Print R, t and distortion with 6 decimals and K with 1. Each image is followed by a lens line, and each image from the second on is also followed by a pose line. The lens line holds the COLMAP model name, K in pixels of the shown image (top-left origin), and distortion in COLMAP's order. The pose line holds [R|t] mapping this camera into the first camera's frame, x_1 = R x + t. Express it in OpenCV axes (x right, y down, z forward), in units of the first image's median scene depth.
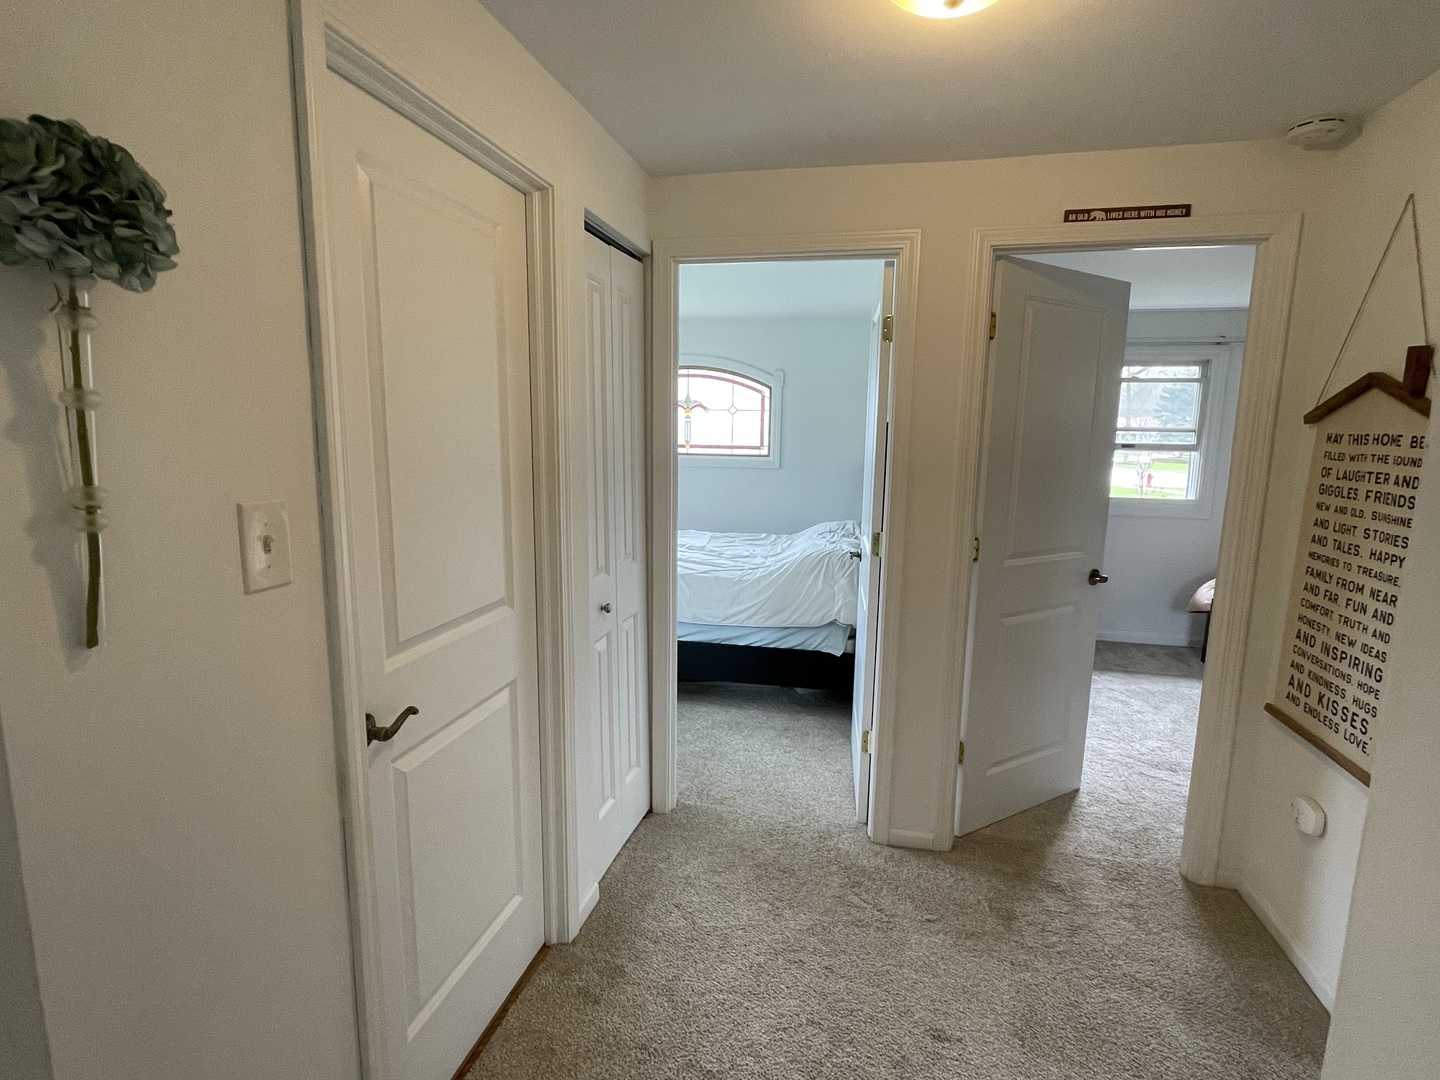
lens RADIAL K [[757.1, 0, 720.5], [0, 757.1, 543.9], [0, 0, 1]] dist [-0.003504, -0.000399]
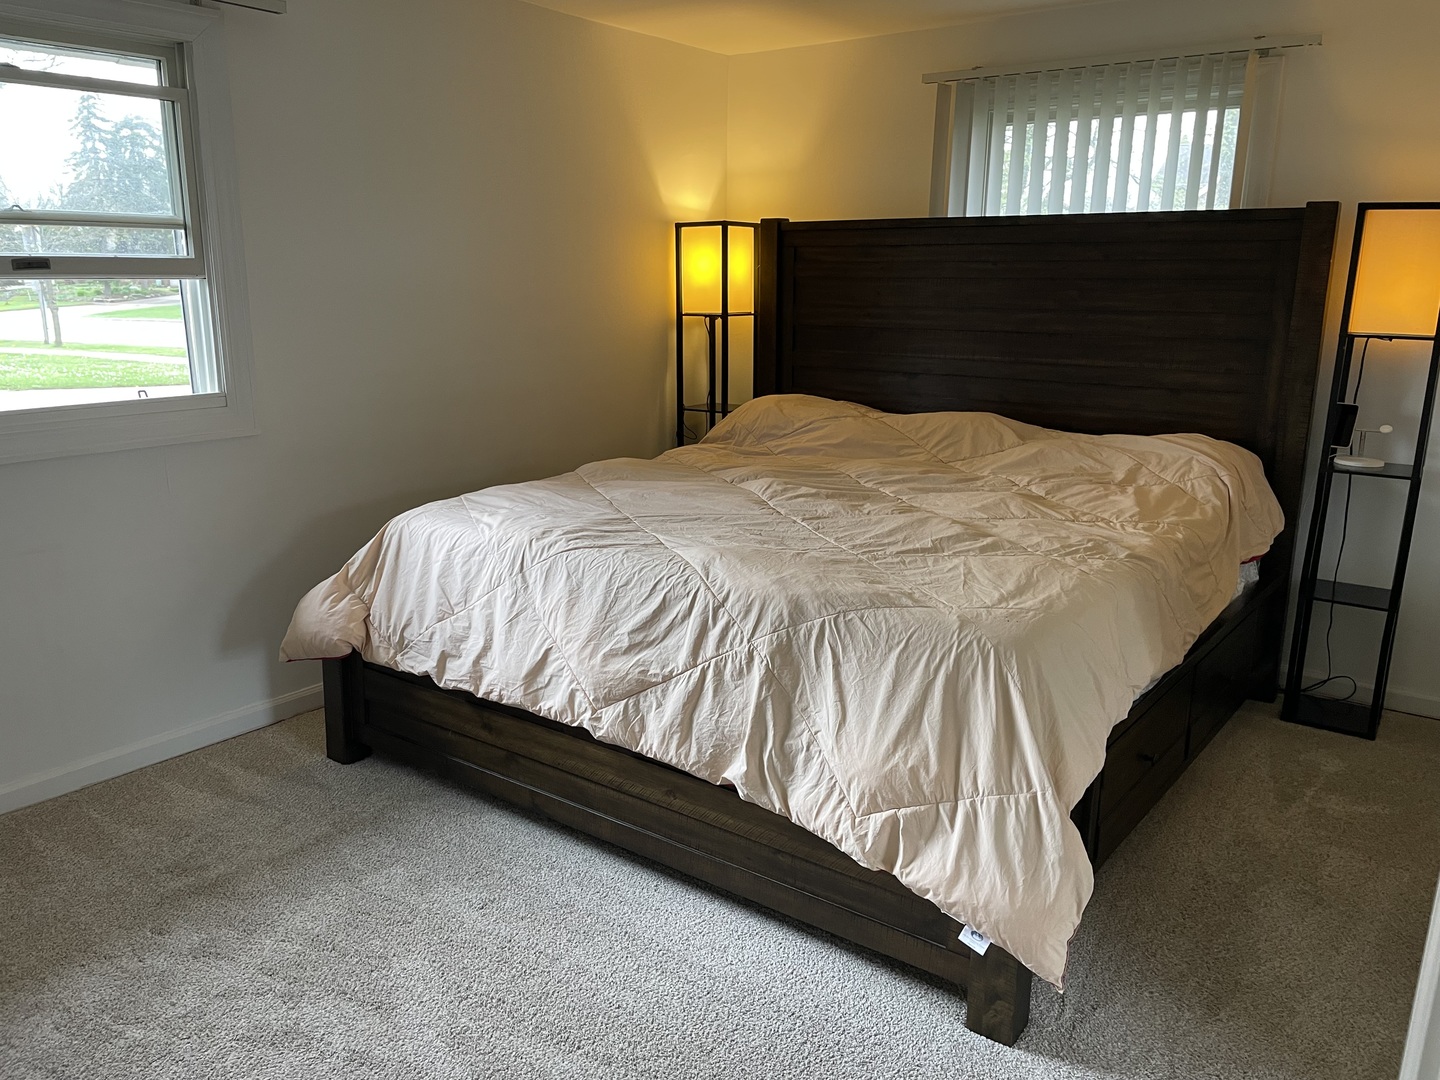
lens RADIAL K [[1092.7, 0, 720.9], [0, 1092.7, 539.3], [0, 0, 1]] dist [0.044847, -0.027832]
pose [[0.421997, -0.225316, 0.878152, 0.183656], [0.133910, 0.973491, 0.185427, -0.055457], [-0.896653, 0.039344, 0.440982, 0.478754]]
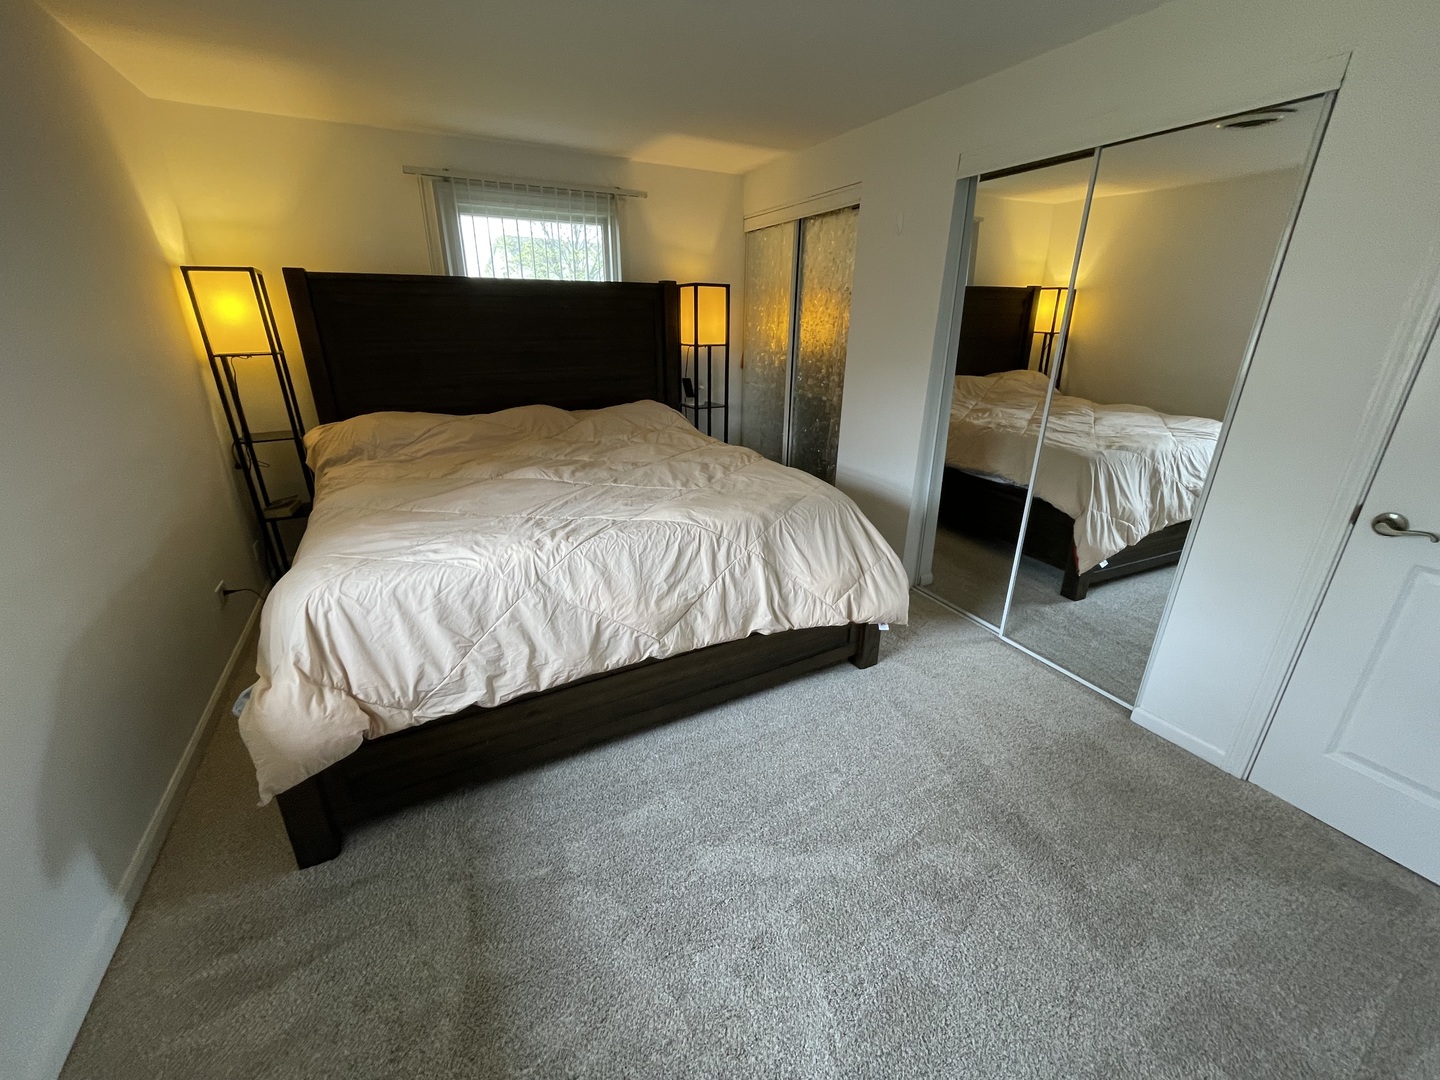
lens RADIAL K [[584.1, 0, 726.3], [0, 584.1, 539.5], [0, 0, 1]] dist [-0.011146, 0.000296]
pose [[-0.648119, -0.292922, 0.702950, 0.296231], [0.094976, 0.884767, 0.456254, -0.116086], [-0.755593, 0.362470, -0.545613, 0.871007]]
